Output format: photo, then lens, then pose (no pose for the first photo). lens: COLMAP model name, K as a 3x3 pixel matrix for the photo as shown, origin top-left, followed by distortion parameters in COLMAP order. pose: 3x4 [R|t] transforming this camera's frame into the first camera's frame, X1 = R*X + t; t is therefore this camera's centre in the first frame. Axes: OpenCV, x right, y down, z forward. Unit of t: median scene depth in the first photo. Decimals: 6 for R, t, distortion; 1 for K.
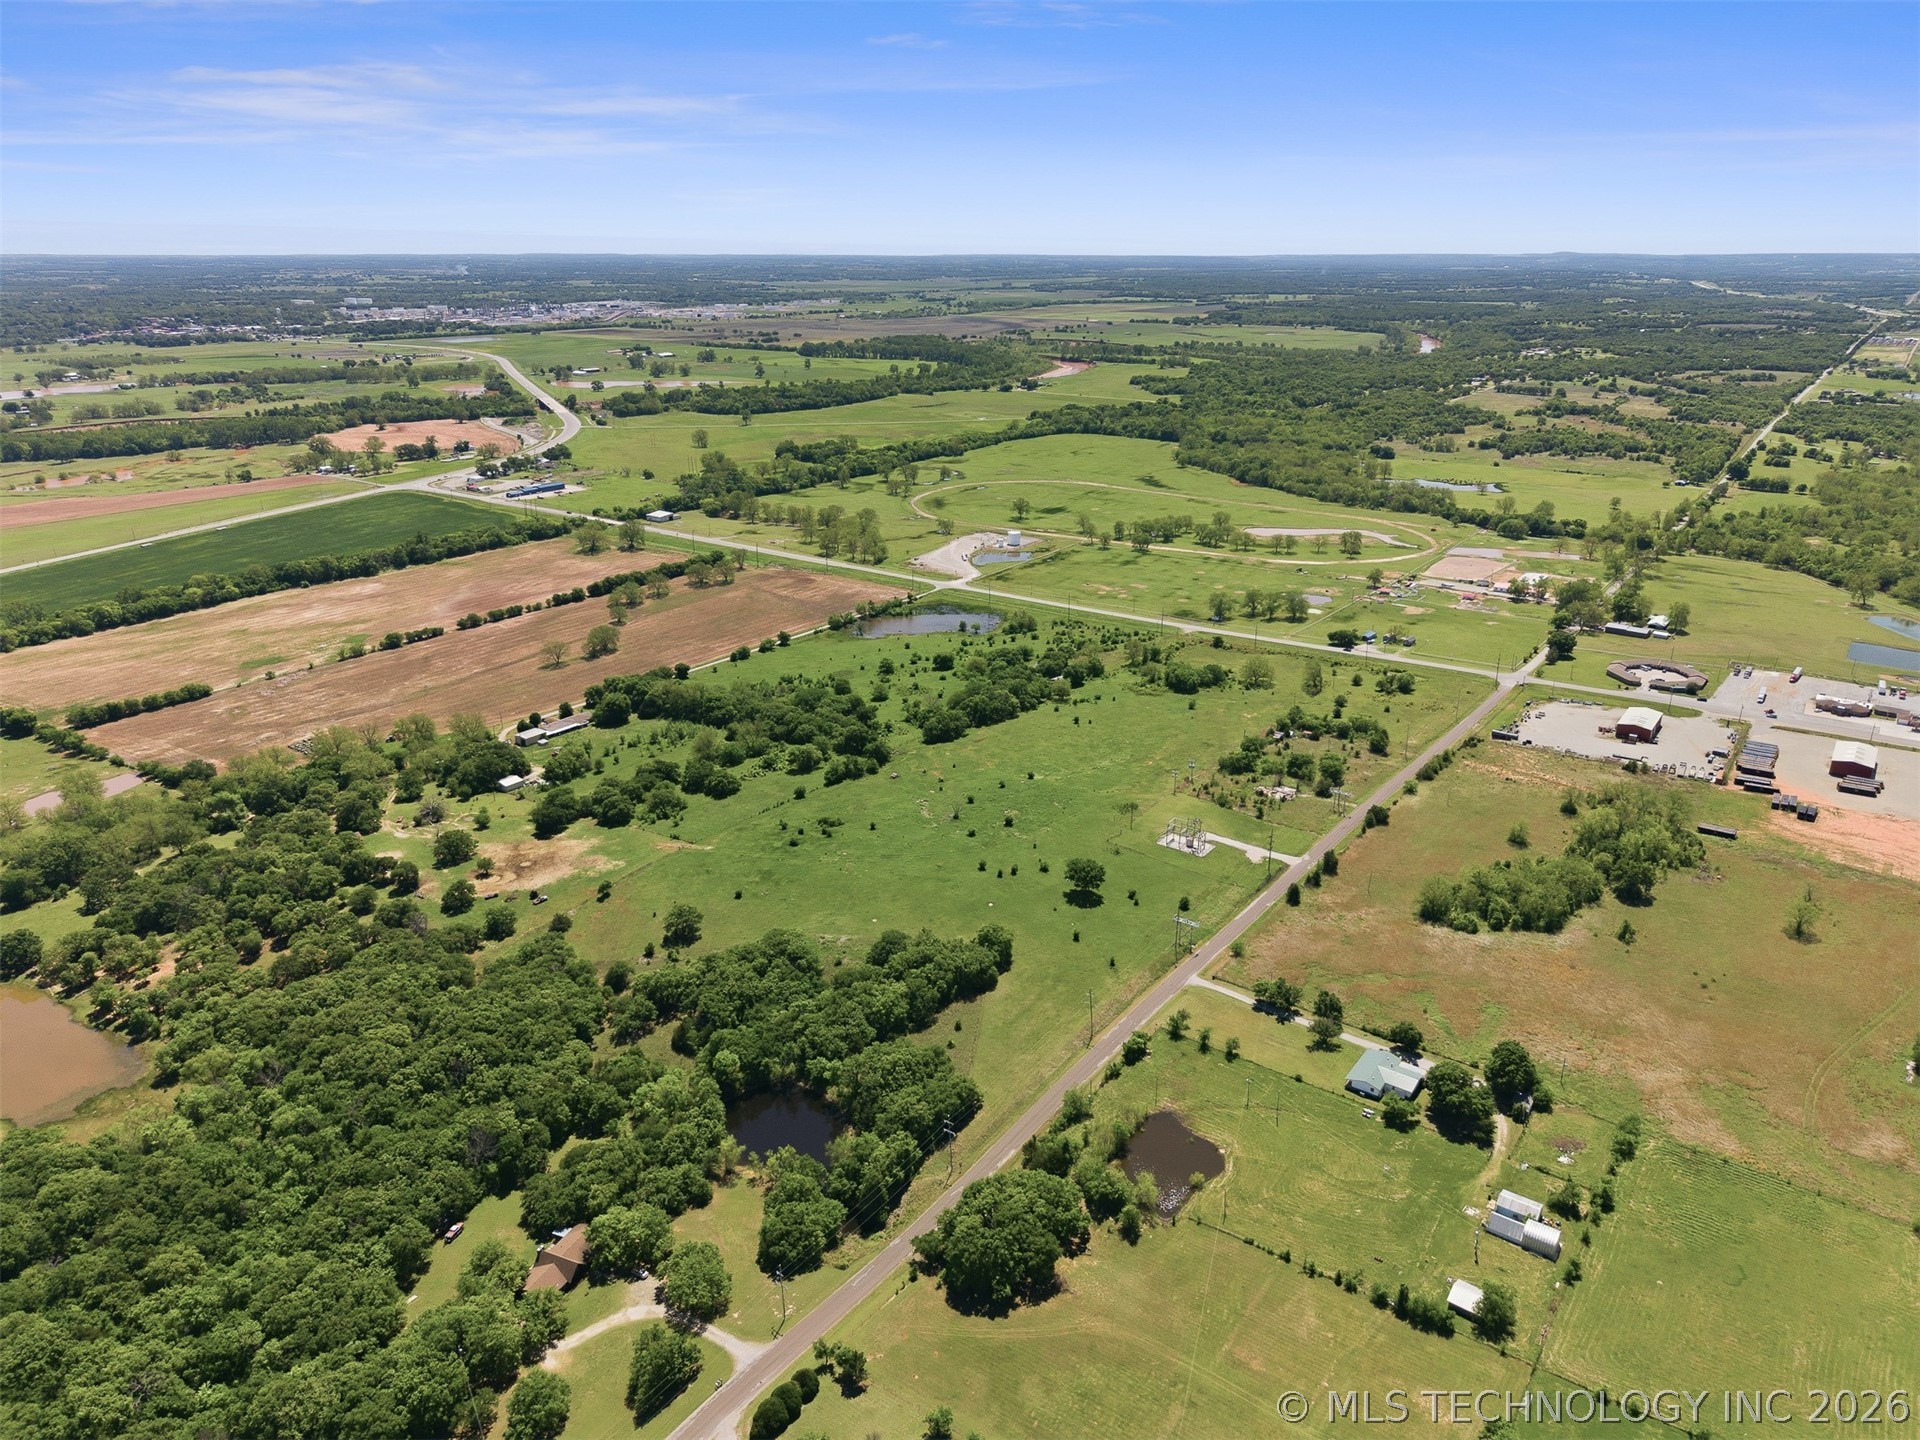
lens RADIAL K [[1253.5, 0, 941.2], [0, 1253.5, 722.0], [0, 0, 1]] dist [0.050691, -0.090574]
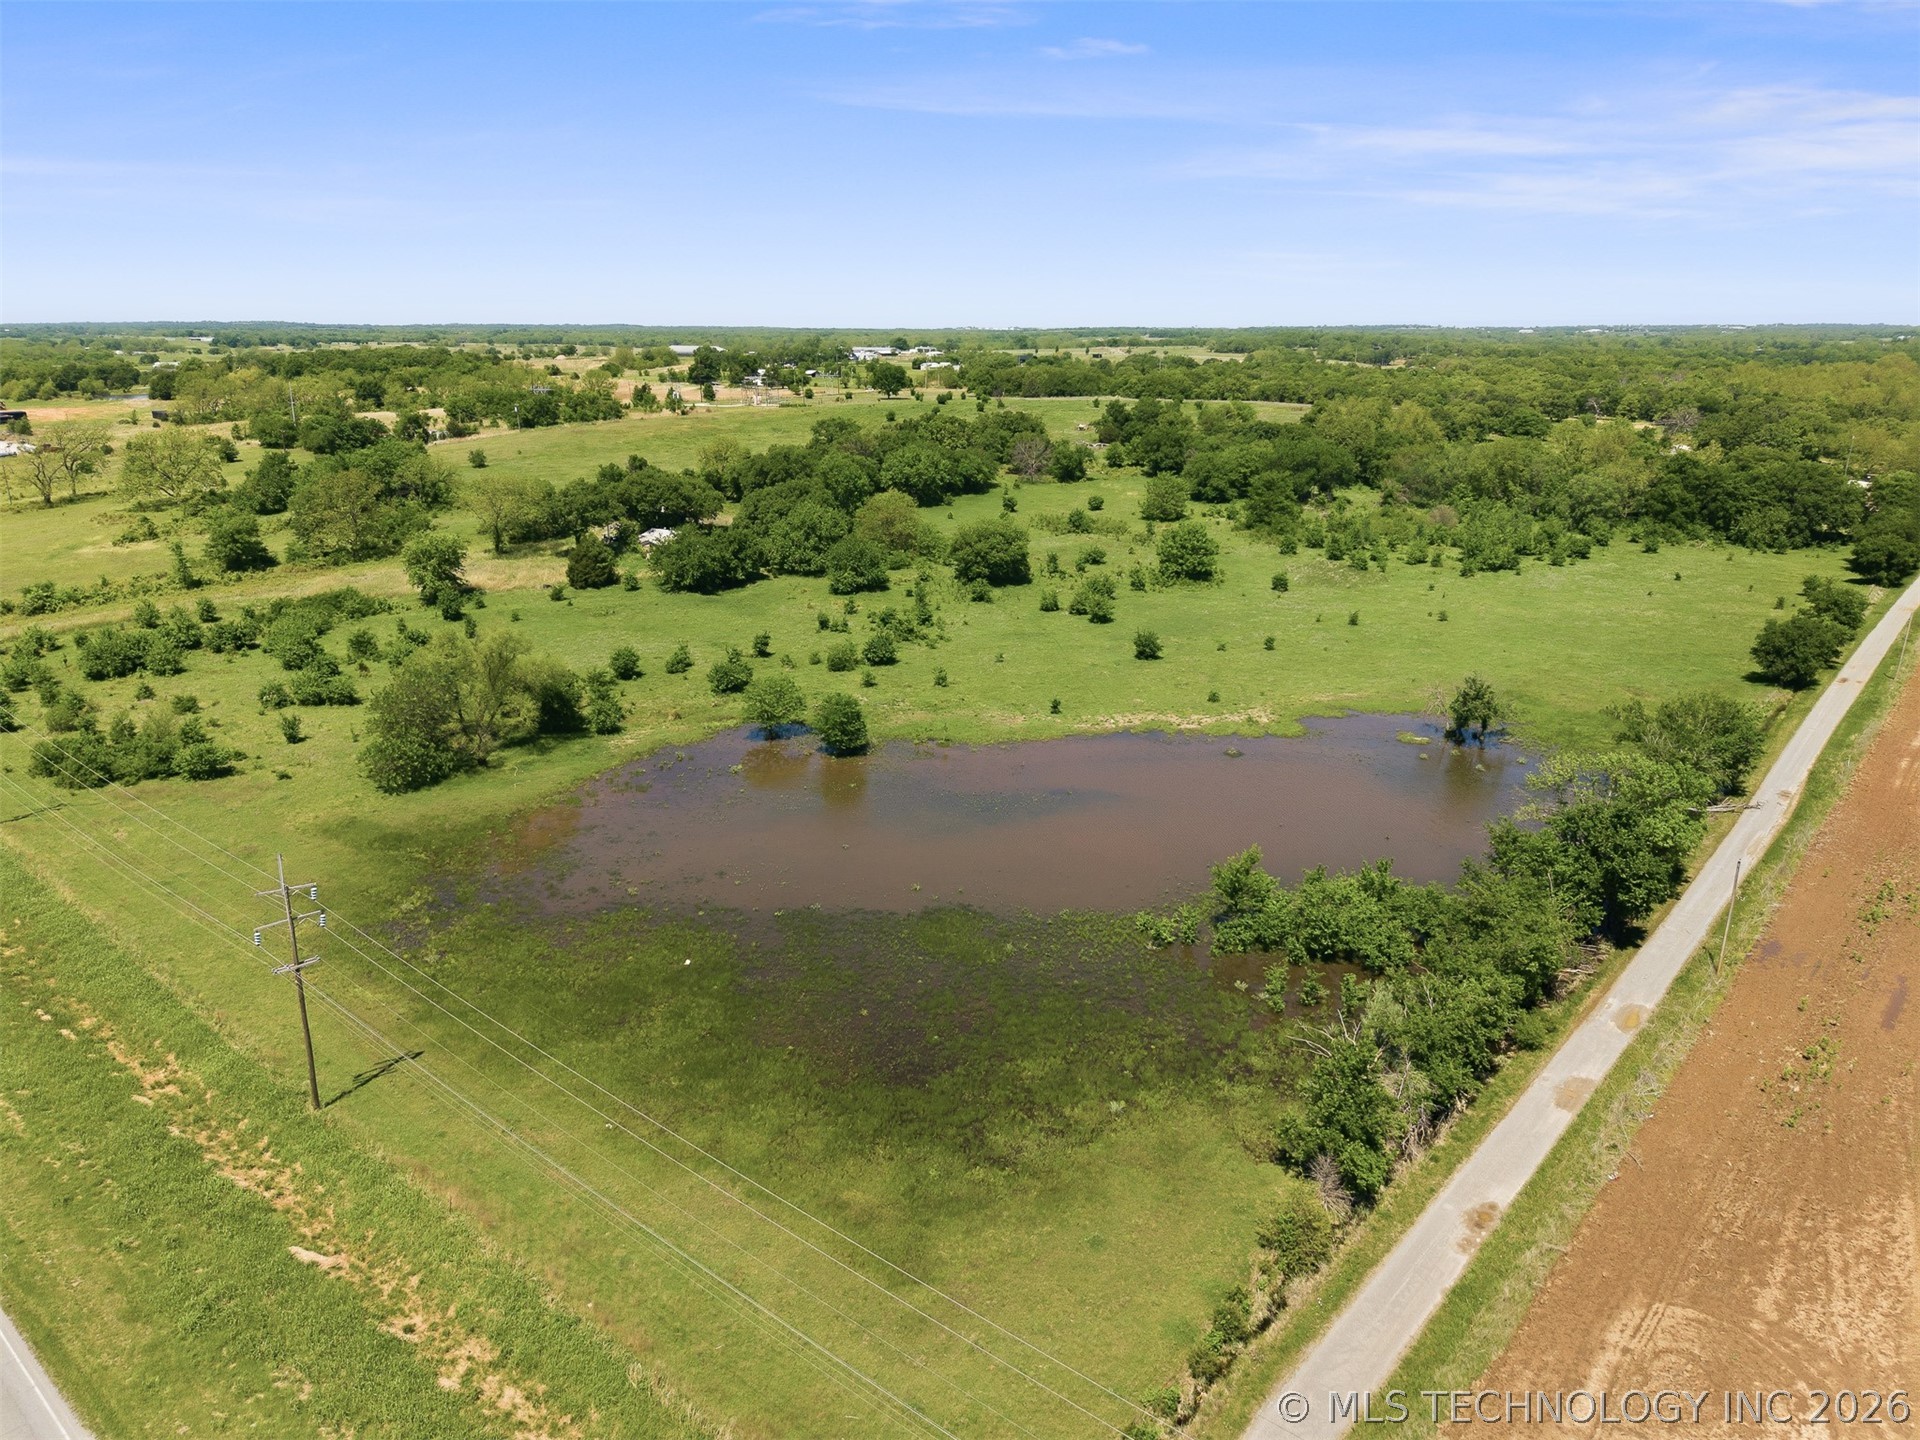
lens RADIAL K [[1294.4, 0, 992.3], [0, 1294.4, 724.1], [0, 0, 1]] dist [0.025194, -0.029469]
pose [[-0.999425, -0.015612, 0.030102, -0.013065], [0.005208, 0.806513, 0.591193, -0.339813], [-0.033508, 0.591010, -0.805968, 2.211146]]
